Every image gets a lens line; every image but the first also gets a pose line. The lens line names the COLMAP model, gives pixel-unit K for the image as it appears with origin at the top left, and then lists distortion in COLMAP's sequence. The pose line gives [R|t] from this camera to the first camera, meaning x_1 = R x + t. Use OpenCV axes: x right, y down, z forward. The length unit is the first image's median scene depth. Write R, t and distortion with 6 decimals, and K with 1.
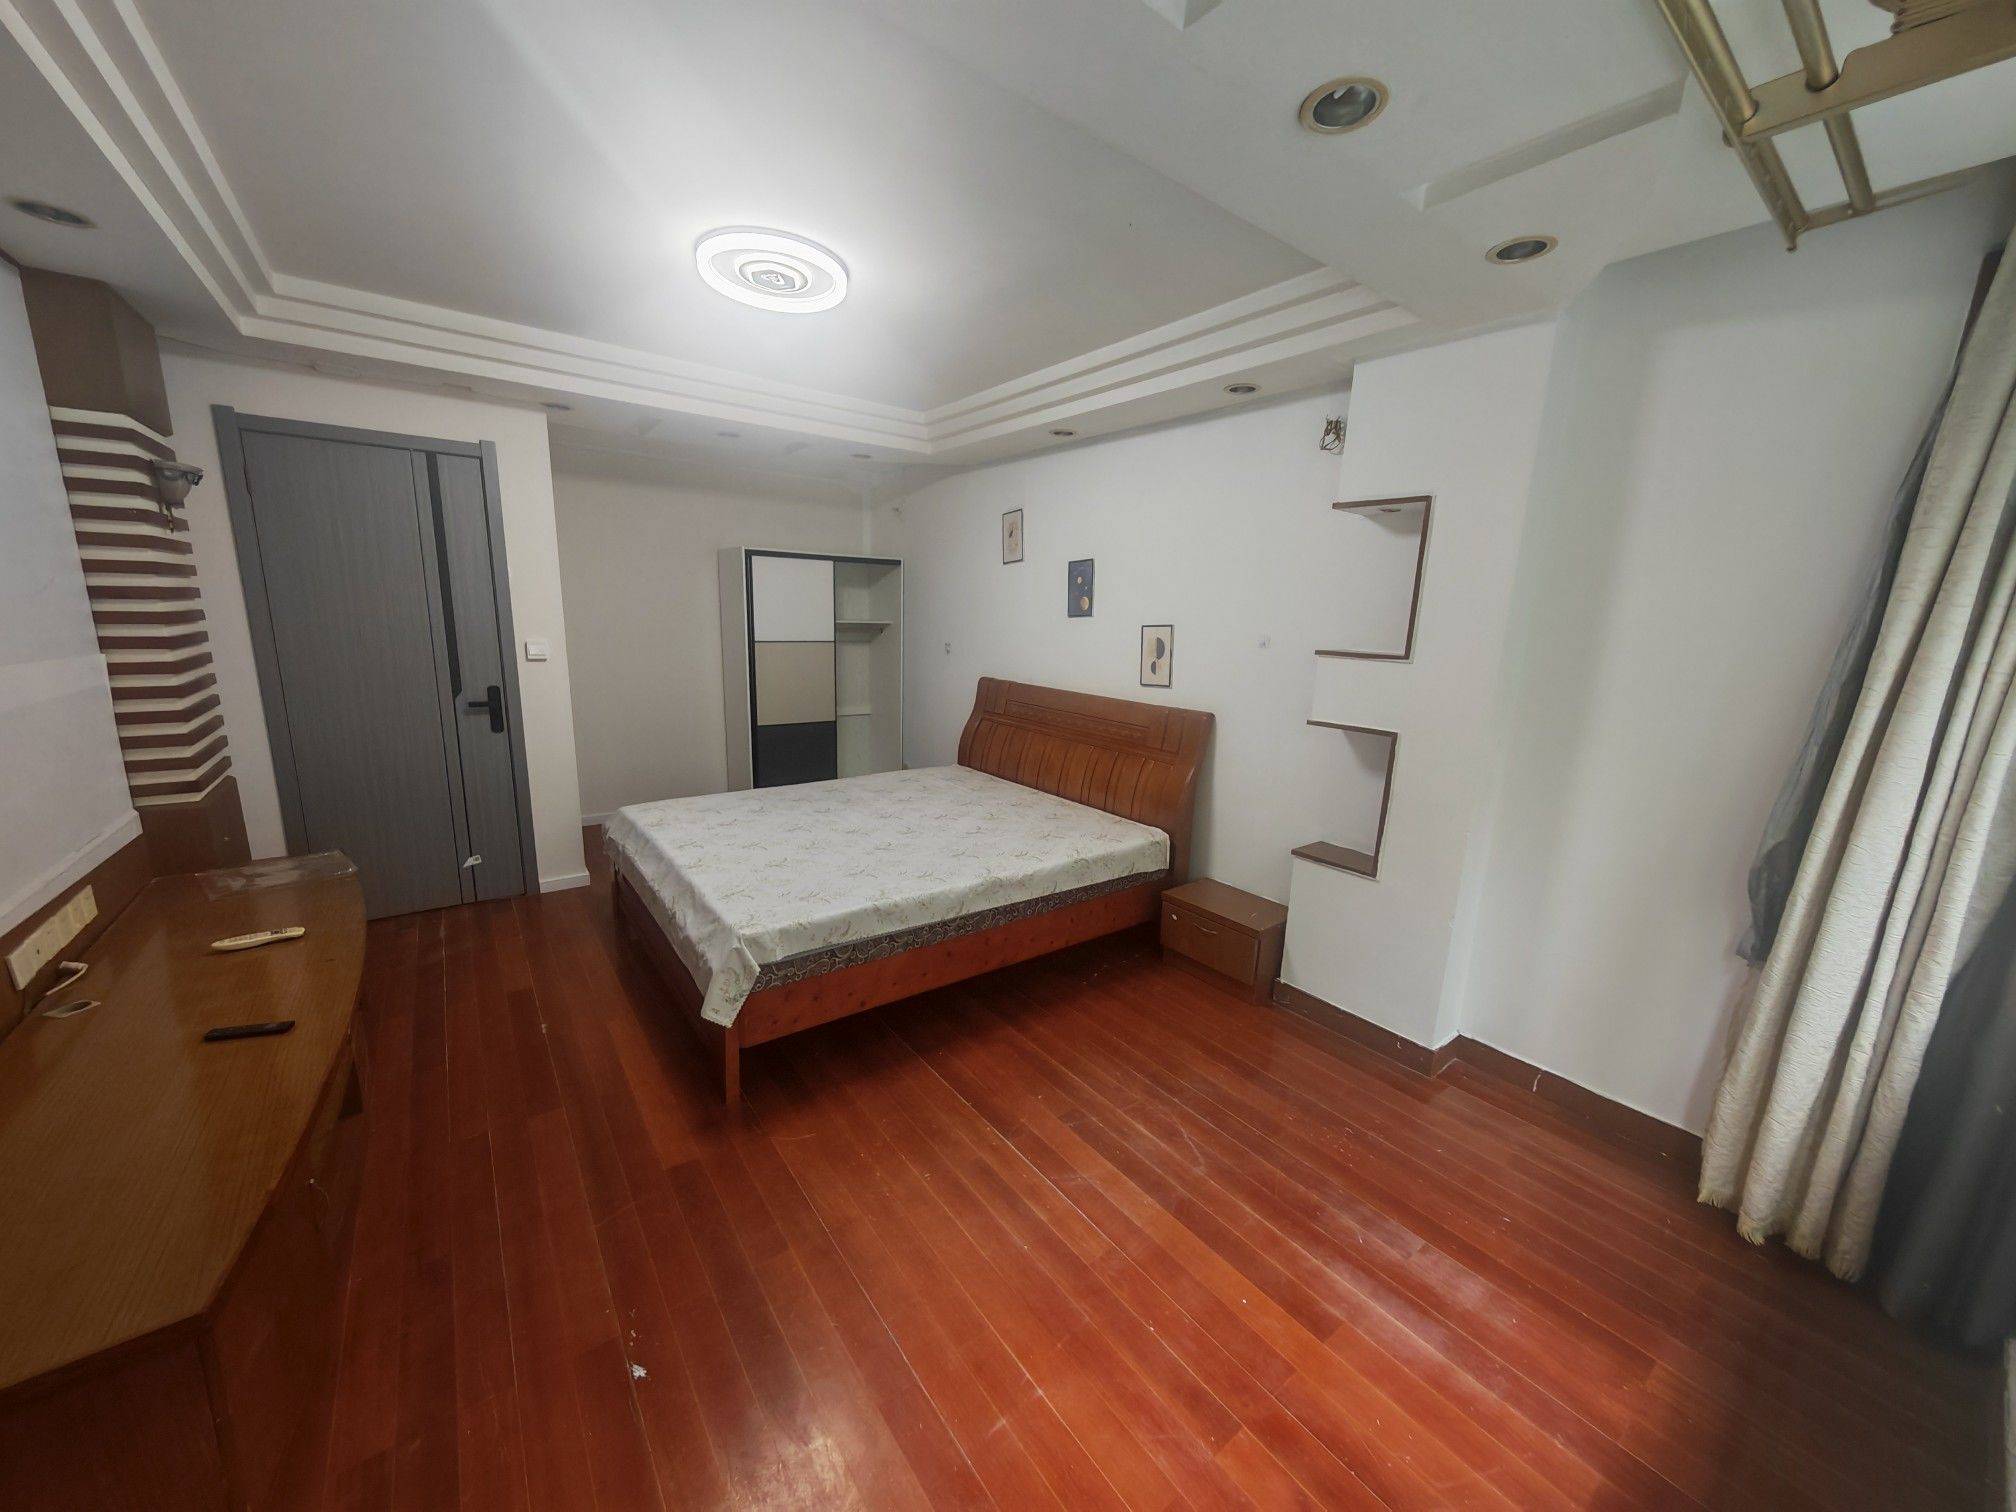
lens RADIAL K [[751.0, 0, 993.3], [0, 751.0, 762.4], [0, 0, 1]] dist [-0.001334, -0.000056]
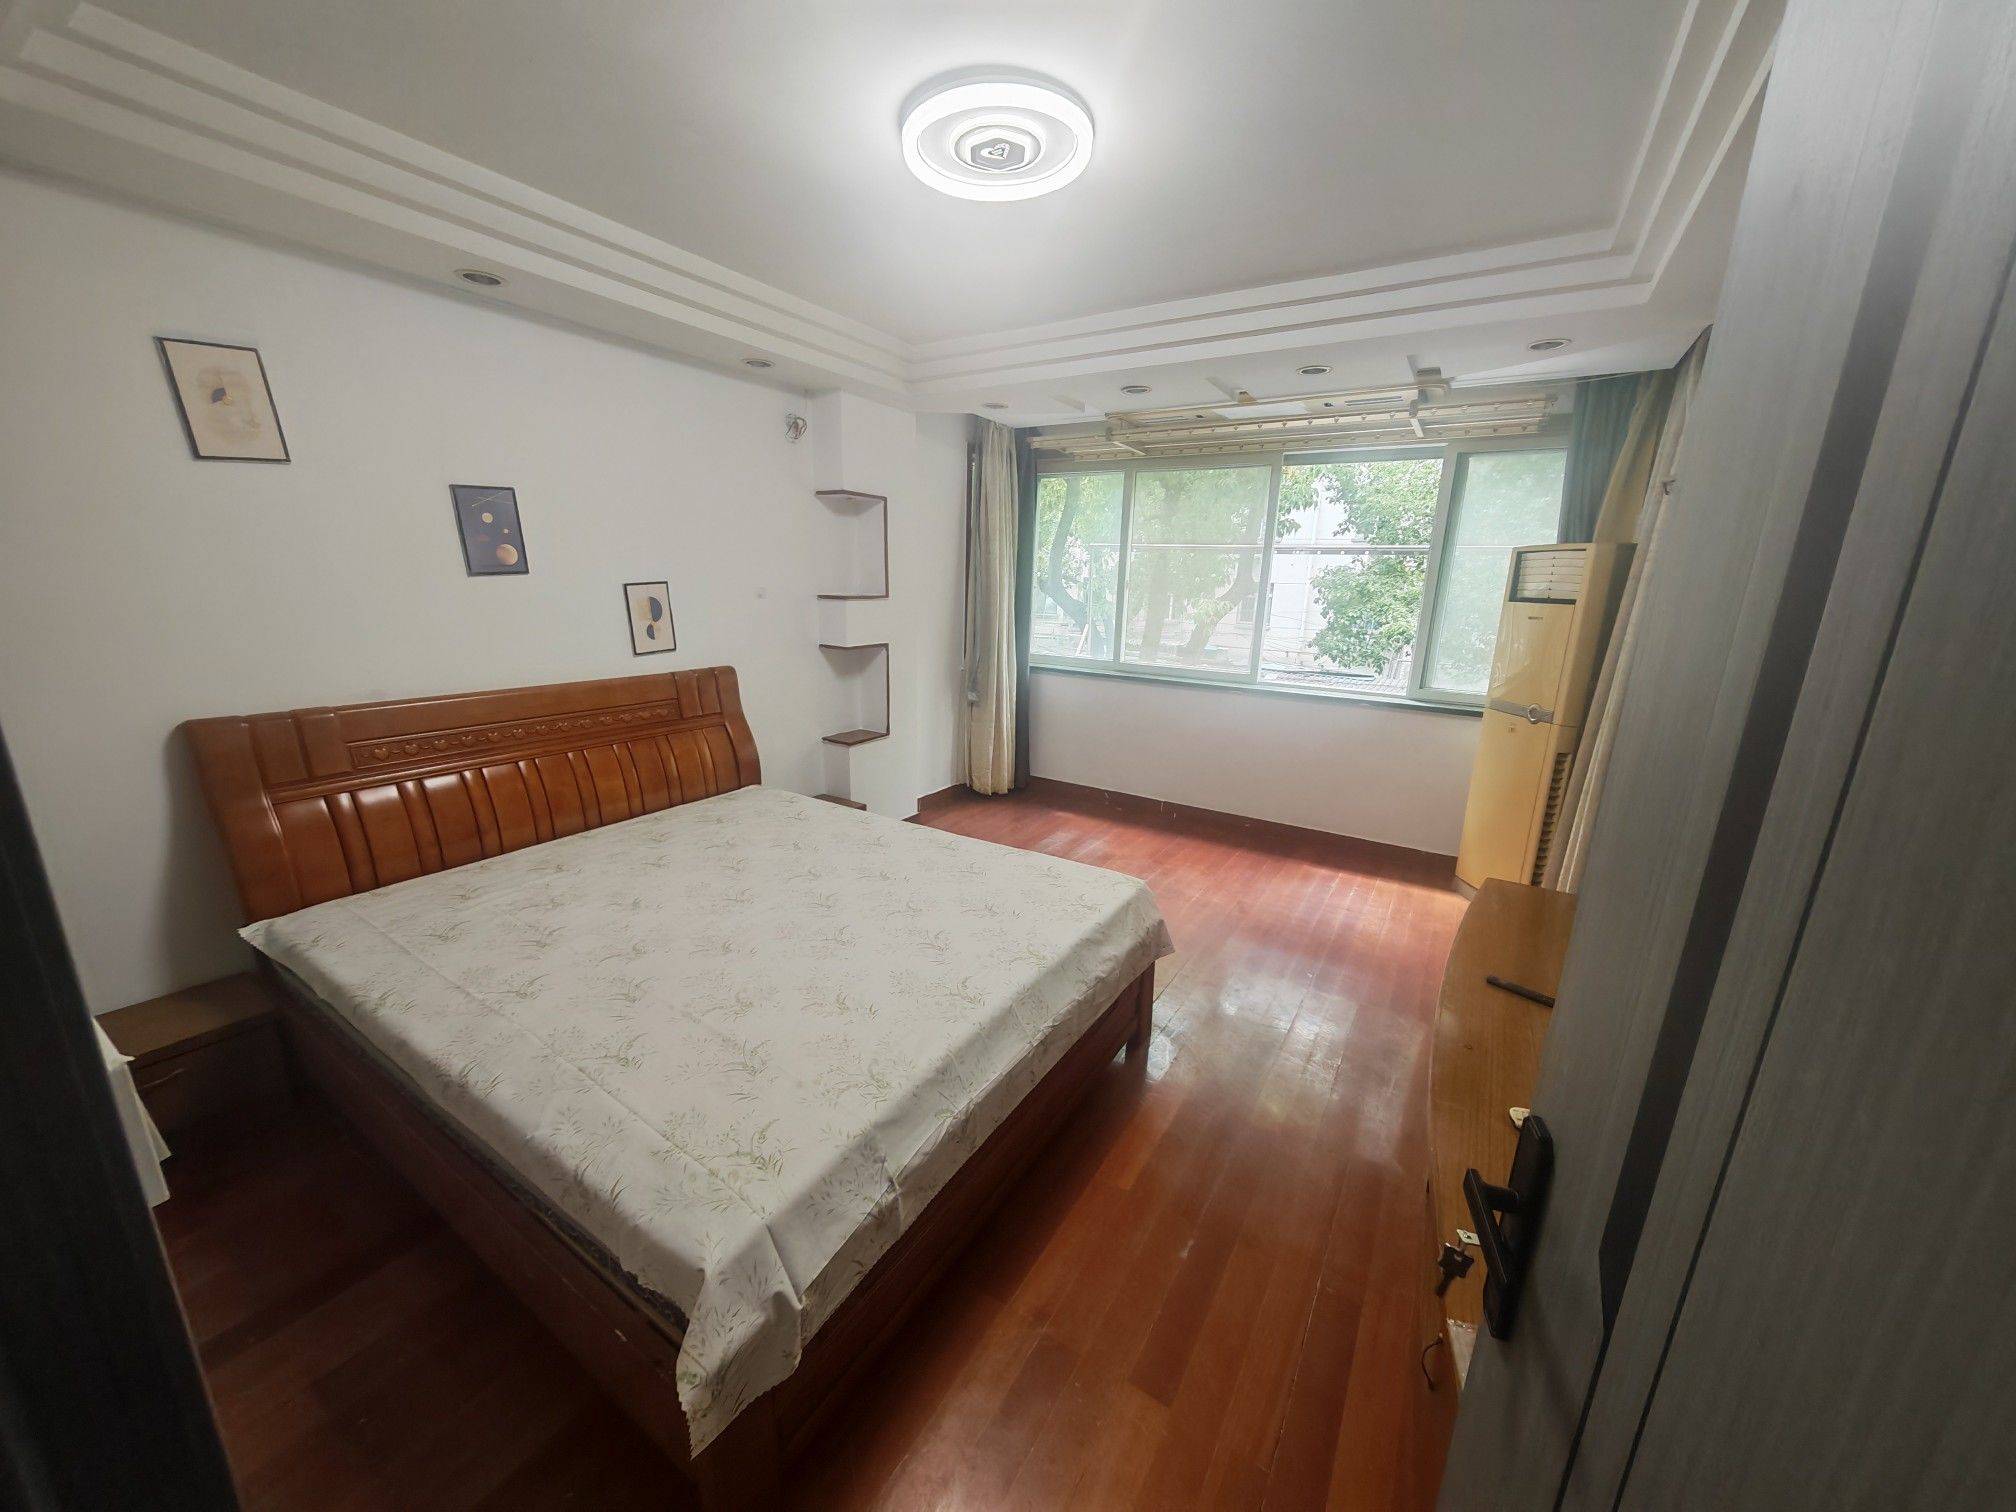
lens RADIAL K [[751.0, 0, 1004.8], [0, 751.0, 774.0], [0, 0, 1]] dist [-0.001334, -0.000056]
pose [[-0.364123, -0.281155, 0.887900, -0.768382], [0.146612, 0.924156, 0.352761, -0.224236], [-0.919739, 0.258625, -0.295286, 0.933101]]
